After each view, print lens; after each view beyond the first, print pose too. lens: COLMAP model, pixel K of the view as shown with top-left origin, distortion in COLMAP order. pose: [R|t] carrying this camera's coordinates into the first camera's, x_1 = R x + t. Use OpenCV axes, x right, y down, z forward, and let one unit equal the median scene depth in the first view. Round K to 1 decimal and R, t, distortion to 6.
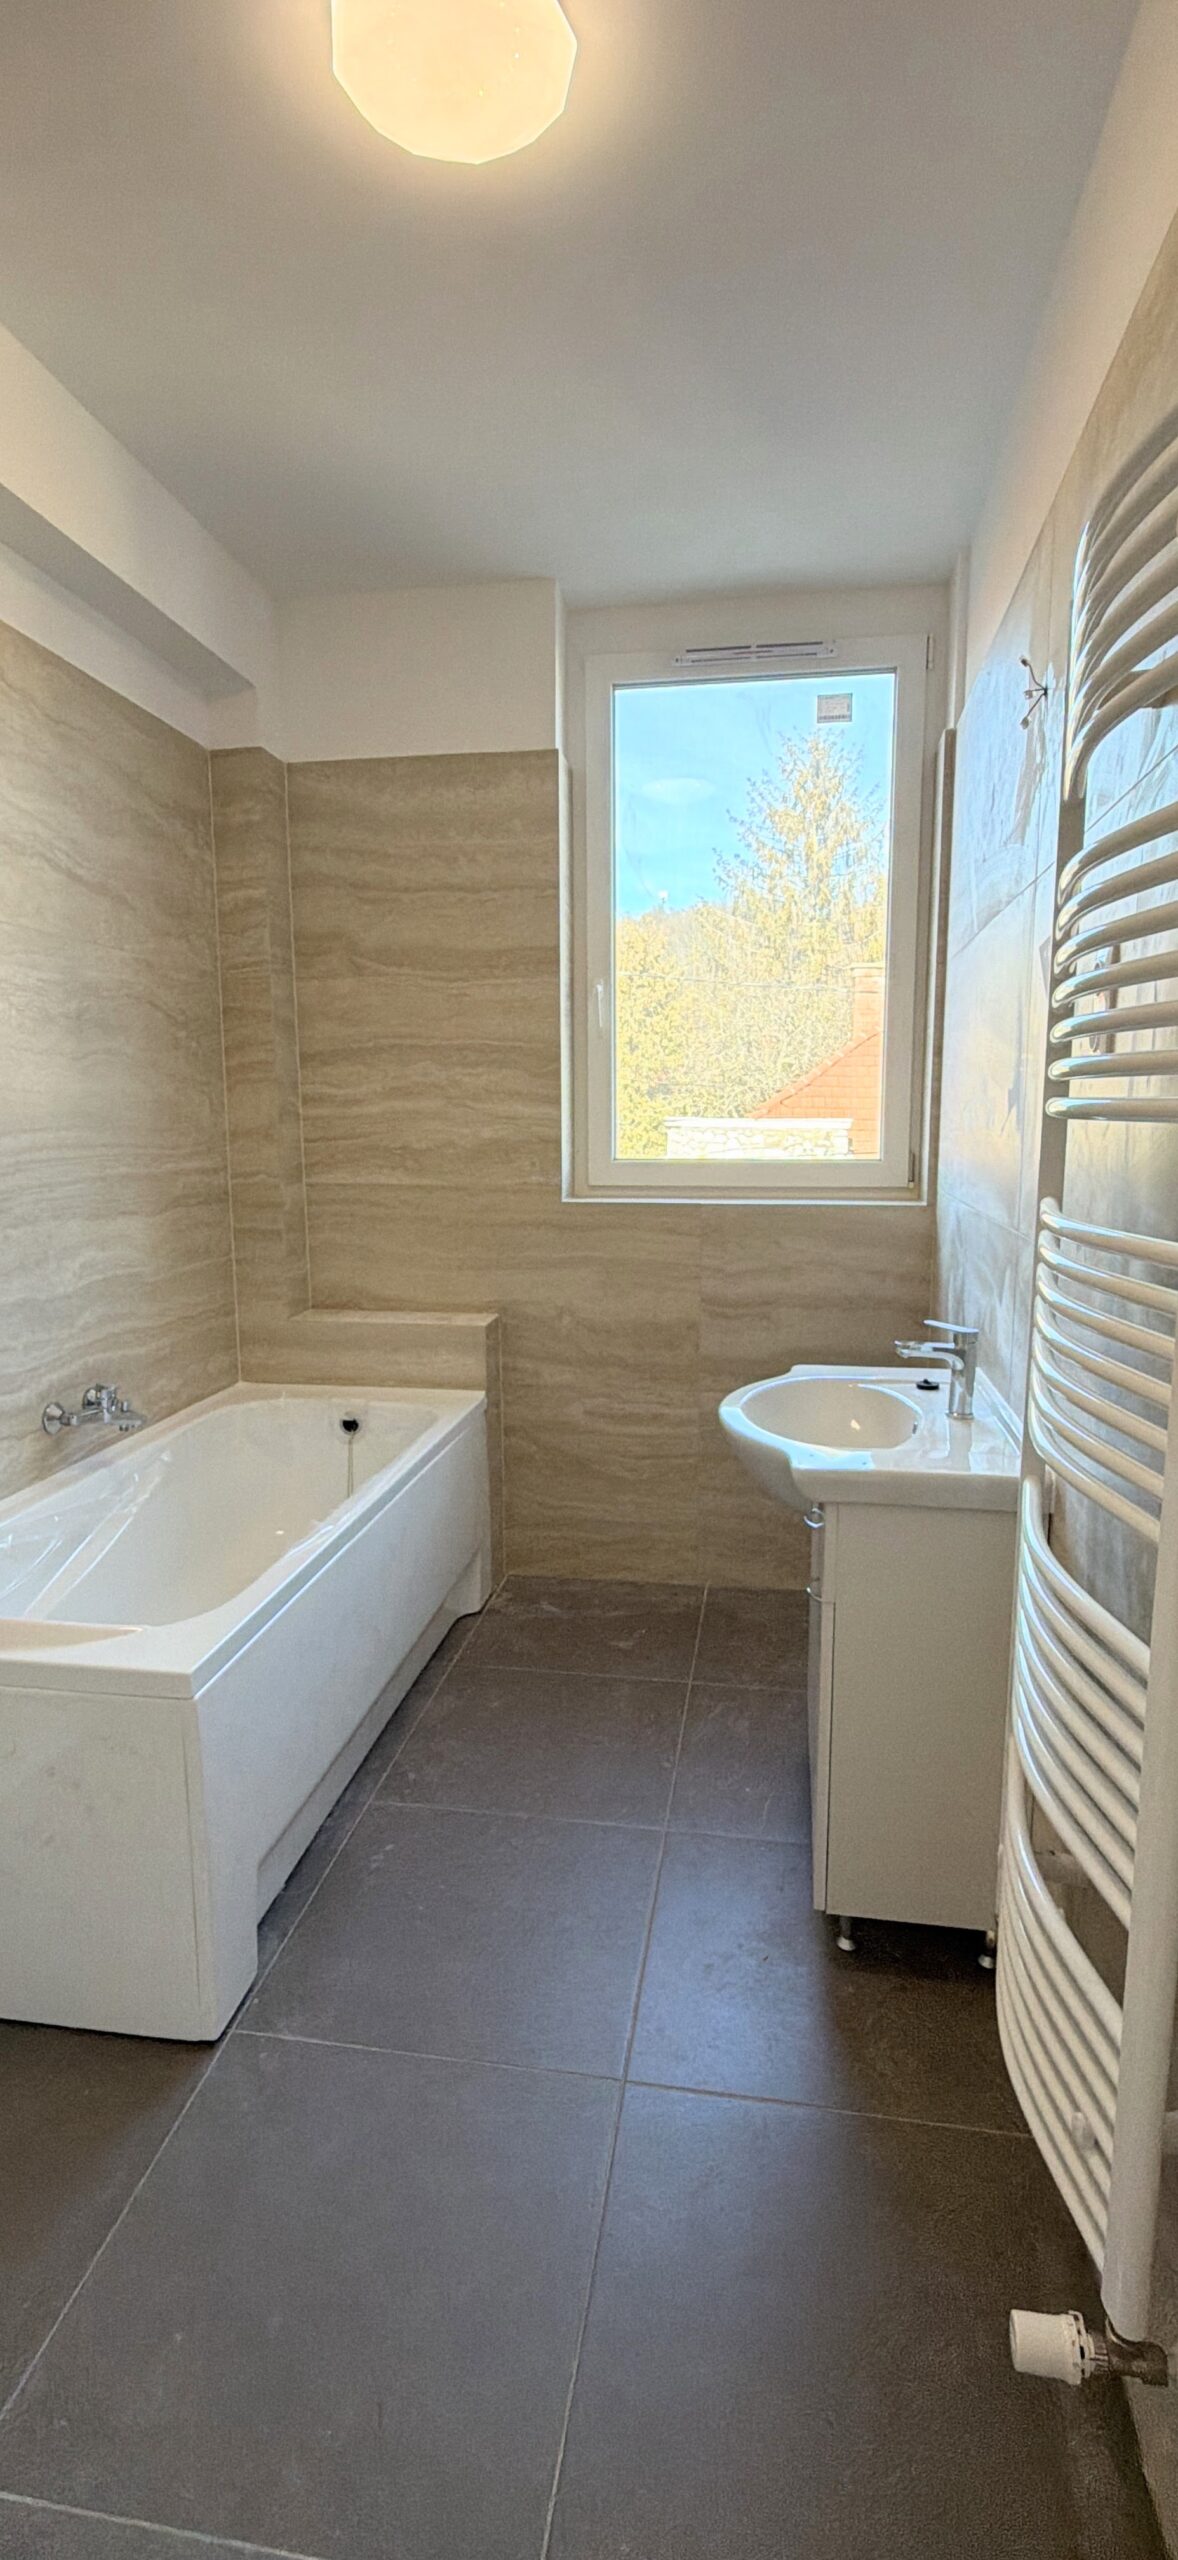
lens RADIAL K [[1168.9, 0, 593.0], [0, 1168.9, 1287.2], [0, 0, 1]] dist [0.000223, -0.000055]
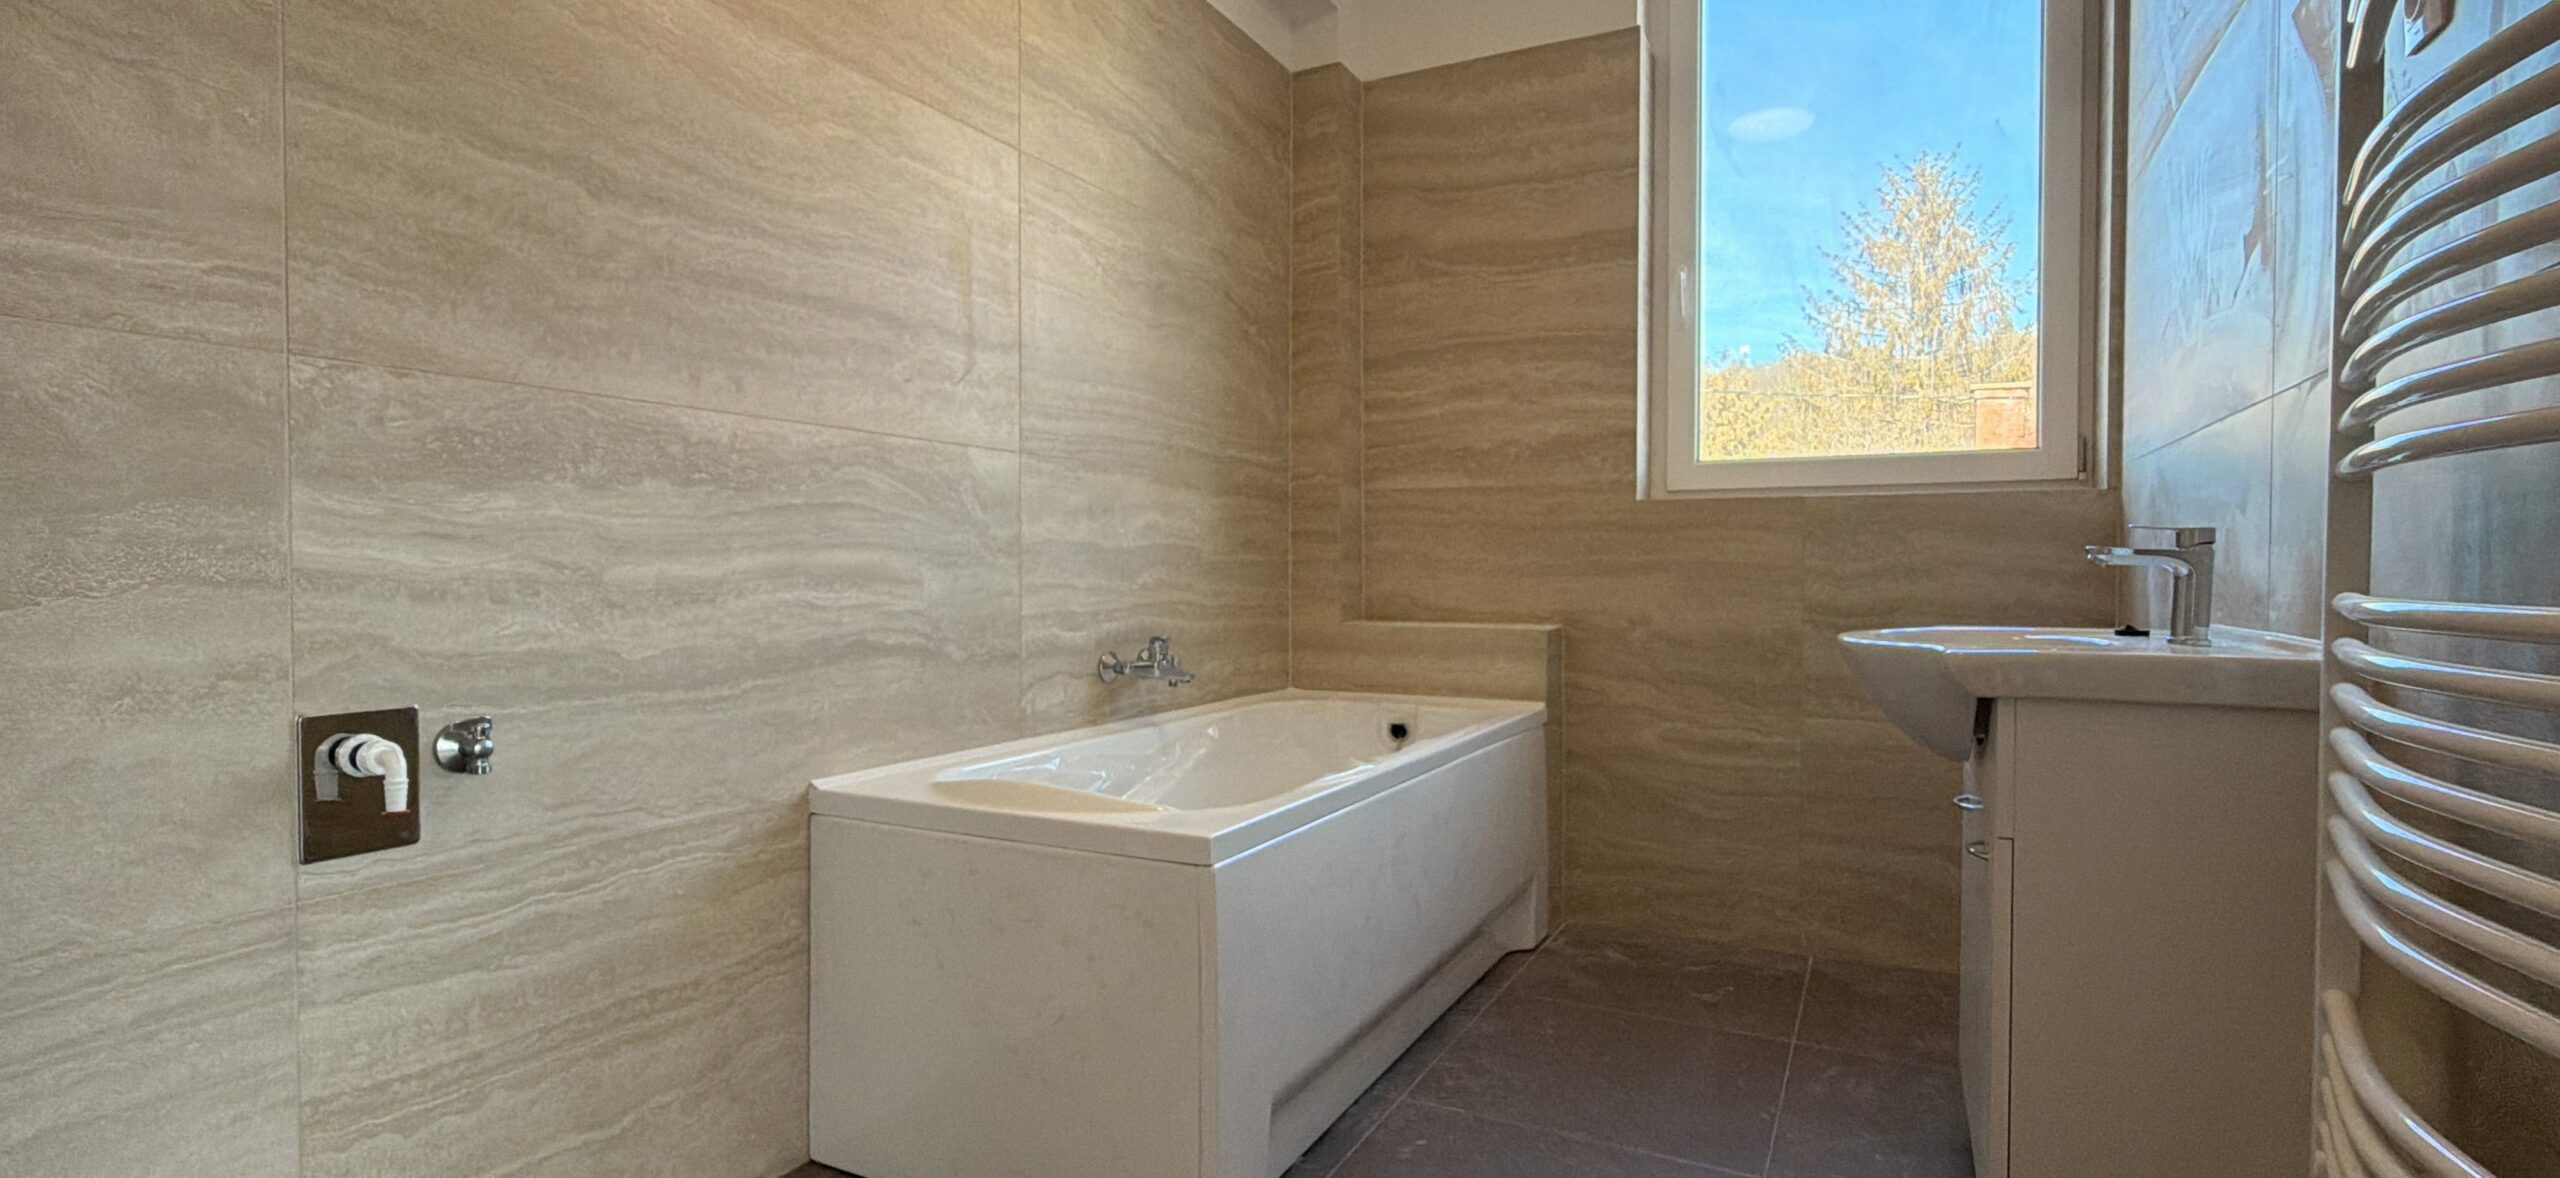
lens RADIAL K [[1168.3, 0, 1281.4], [0, 1168.3, 593.1], [0, 0, 1]] dist [0.001488, -0.000076]
pose [[0.950042, 0.010693, -0.311940, -0.005026], [-0.052003, 0.990867, -0.124415, 0.133083], [0.307761, 0.134422, 0.941920, 0.070664]]
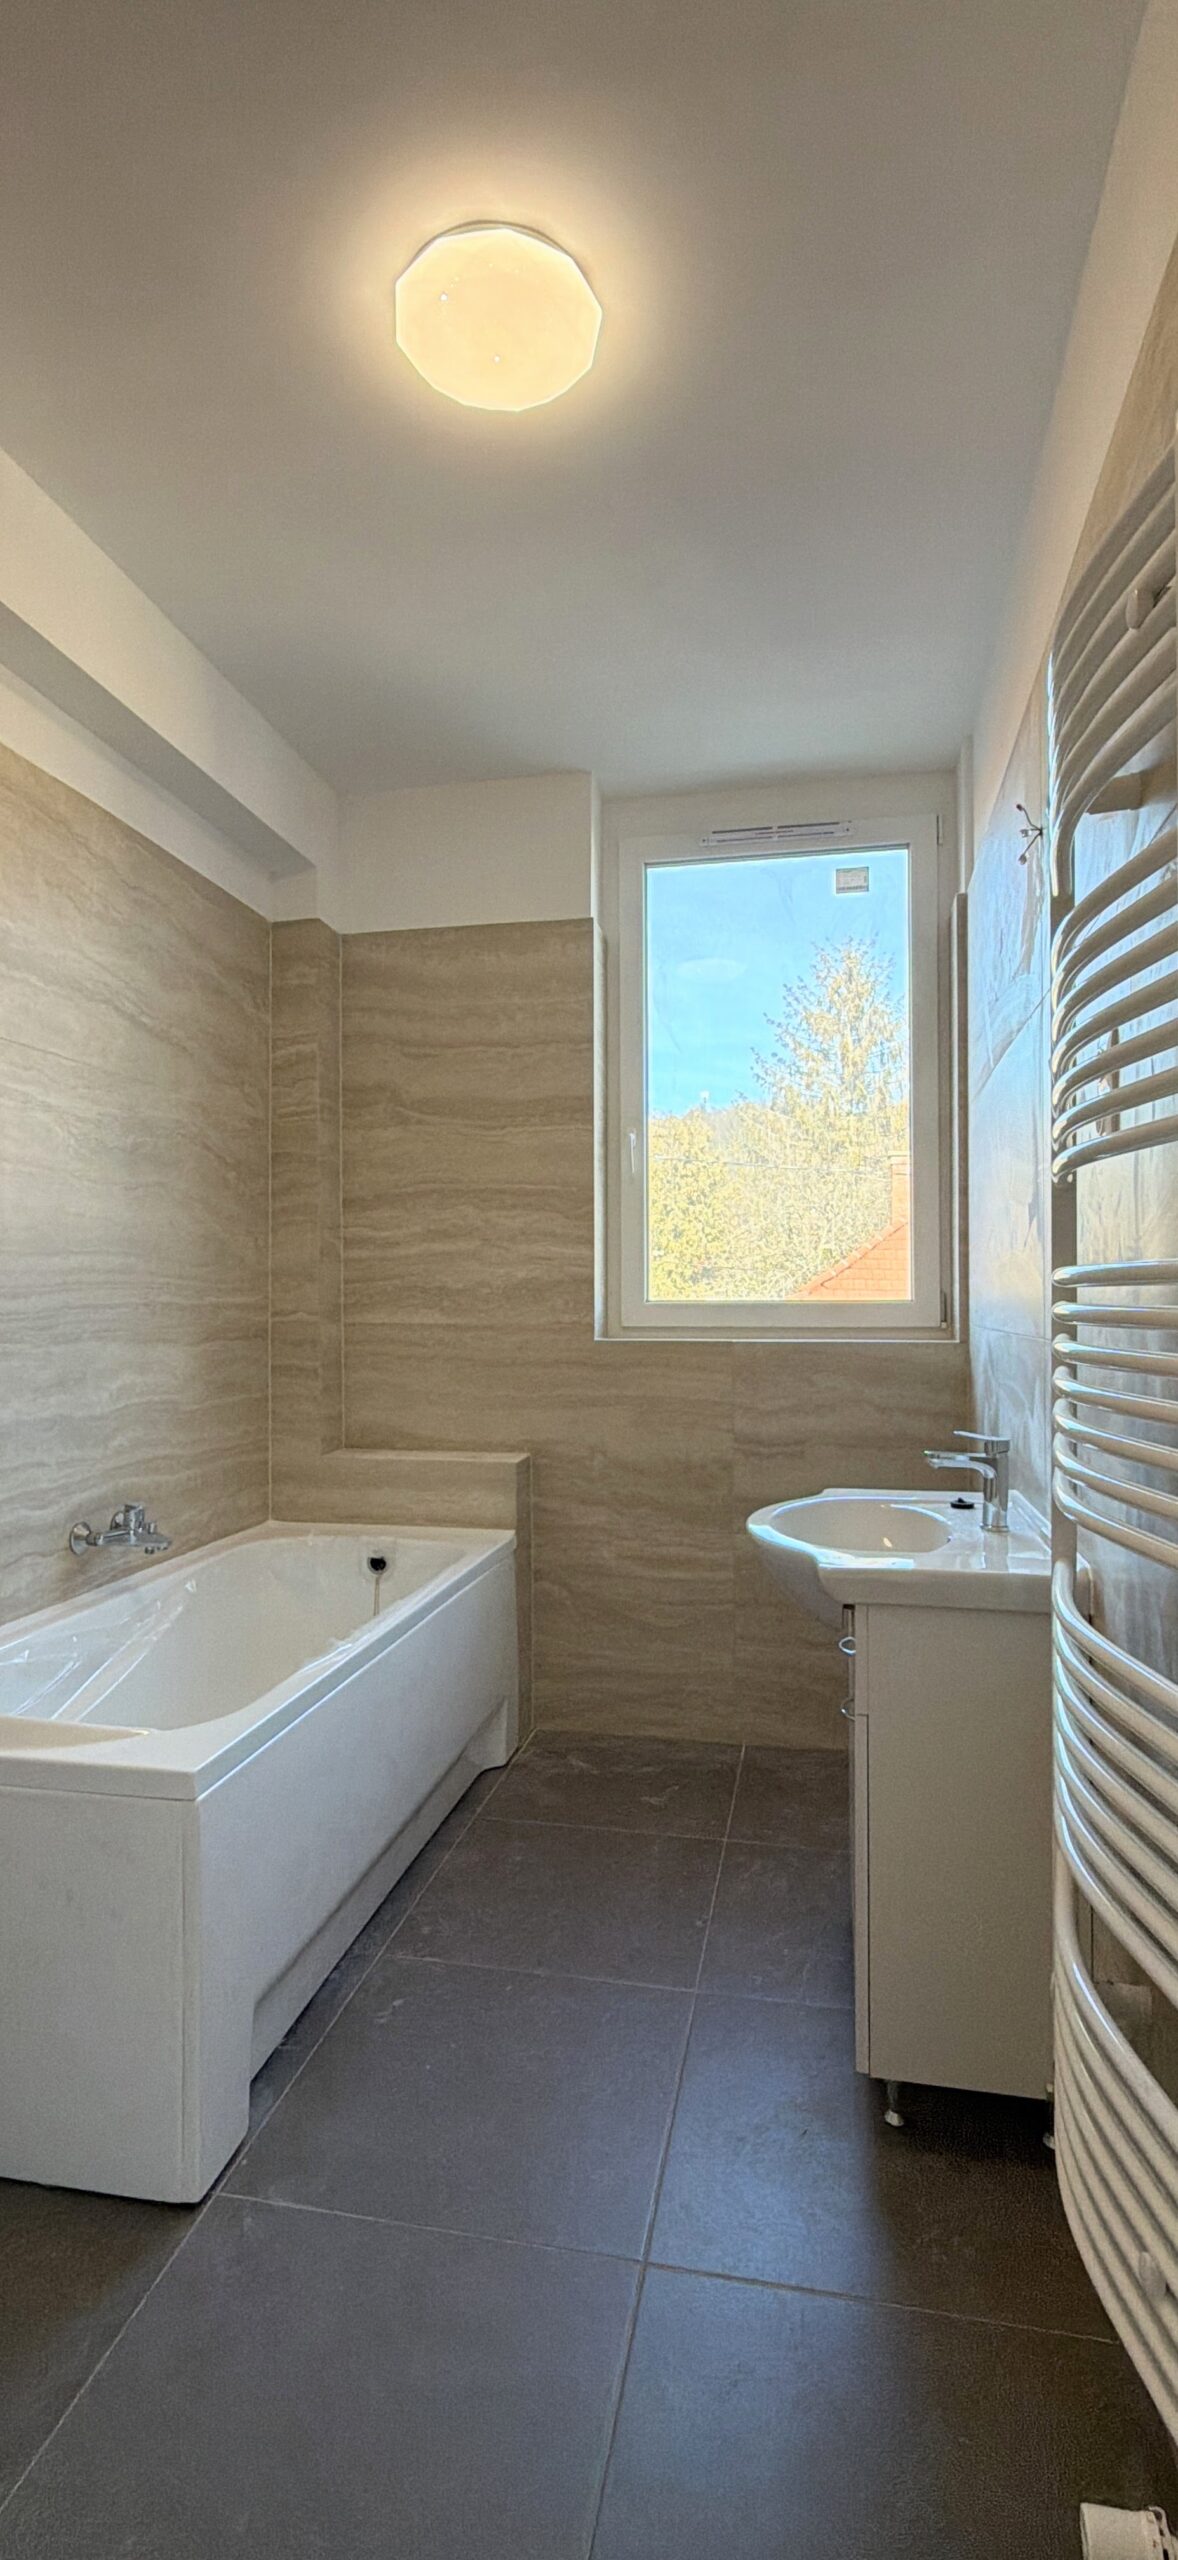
lens RADIAL K [[1168.9, 0, 593.0], [0, 1168.9, 1287.2], [0, 0, 1]] dist [0.000223, -0.000055]
pose [[0.999278, 0.000855, -0.037985, 0.010983], [-0.006980, 0.986858, -0.161437, 0.046742], [0.037348, 0.161585, 0.986152, -0.002249]]
